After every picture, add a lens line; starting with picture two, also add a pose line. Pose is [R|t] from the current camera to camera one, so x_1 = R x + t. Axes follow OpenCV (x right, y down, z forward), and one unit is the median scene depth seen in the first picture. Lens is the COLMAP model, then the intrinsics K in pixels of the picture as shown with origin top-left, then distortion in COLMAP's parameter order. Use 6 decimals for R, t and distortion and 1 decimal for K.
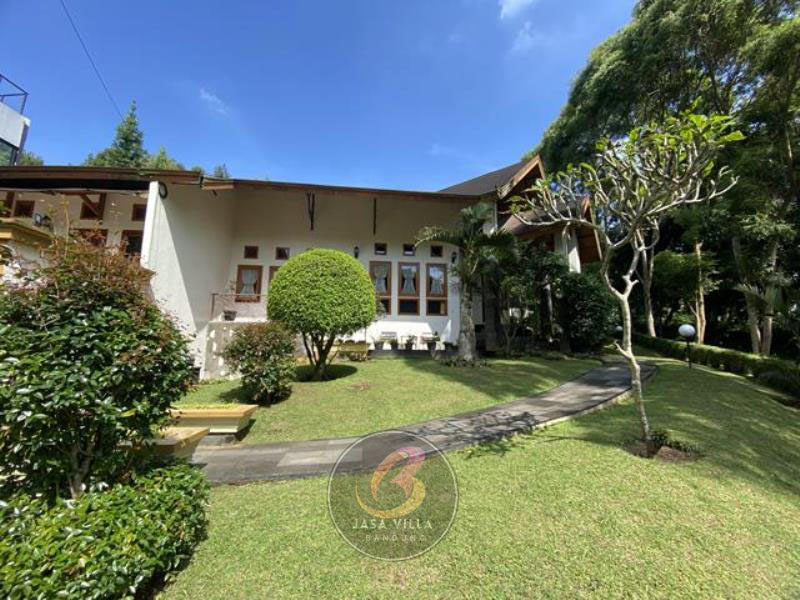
lens RADIAL K [[319.9, 0, 401.8], [0, 319.9, 303.5], [0, 0, 1]] dist [0.003214, 0.000067]
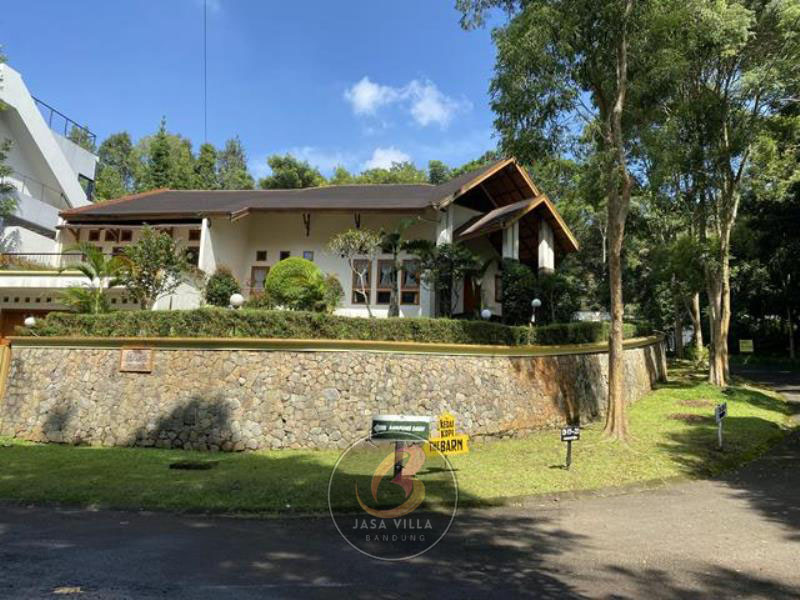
lens RADIAL K [[609.2, 0, 400.0], [0, 609.2, 300.0], [0, 0, 1]] dist [-0.003906, -0.003171]
pose [[0.972059, -0.018947, -0.233972, 0.586234], [0.007371, 0.998709, -0.050251, 0.128761], [0.234622, 0.047122, 0.970944, -1.130726]]
